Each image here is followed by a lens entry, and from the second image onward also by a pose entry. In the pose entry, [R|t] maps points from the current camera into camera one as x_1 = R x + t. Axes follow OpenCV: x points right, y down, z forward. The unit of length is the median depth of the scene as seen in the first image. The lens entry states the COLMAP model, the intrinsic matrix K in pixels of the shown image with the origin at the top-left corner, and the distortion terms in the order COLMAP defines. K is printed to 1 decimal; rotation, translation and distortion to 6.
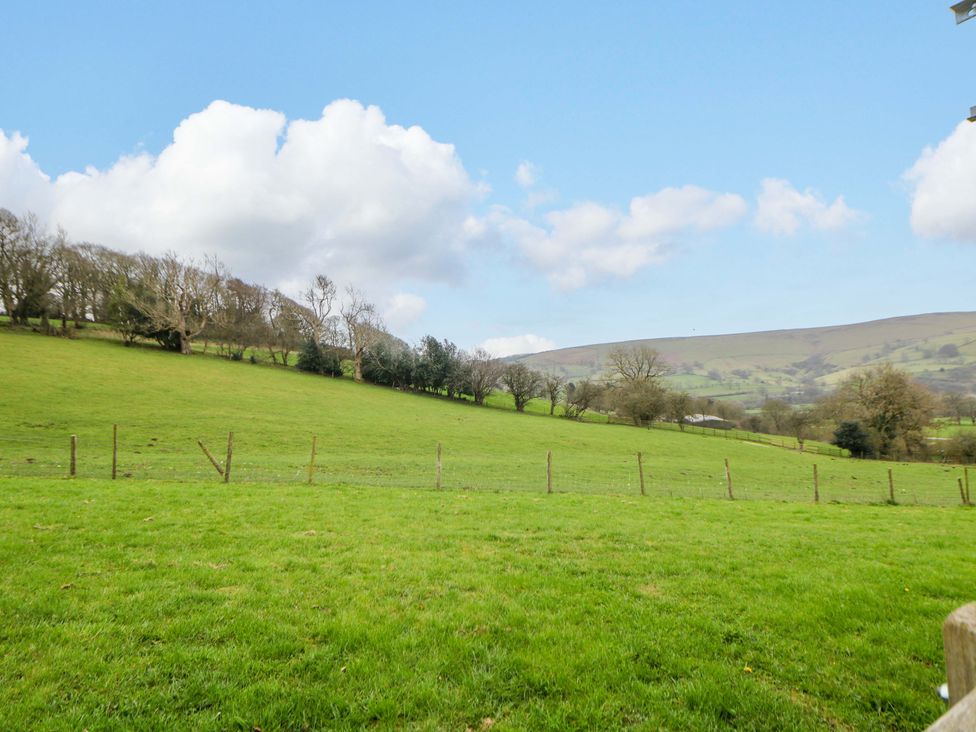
lens RADIAL K [[515.5, 0, 493.3], [0, 515.5, 336.1], [0, 0, 1]] dist [0.001072, -0.010417]
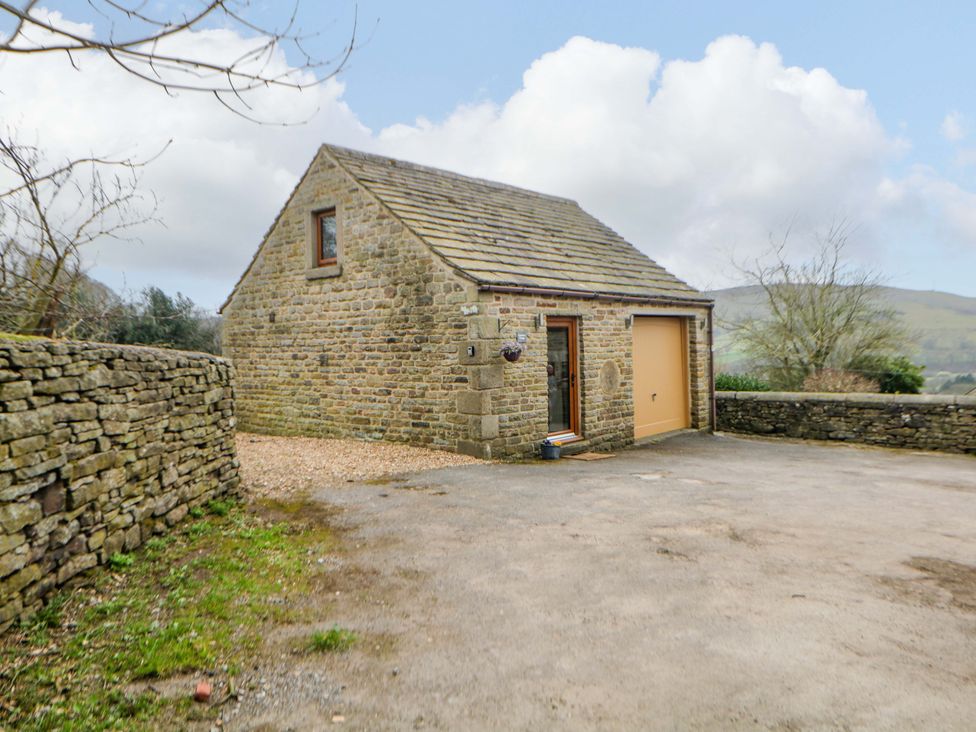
lens RADIAL K [[721.5, 0, 495.9], [0, 721.5, 343.0], [0, 0, 1]] dist [0.027921, -0.016259]
pose [[0.946608, 0.027637, 0.321201, 0.009236], [-0.051644, 0.996451, 0.066463, -0.015825], [-0.318224, -0.079502, 0.944676, -0.159957]]
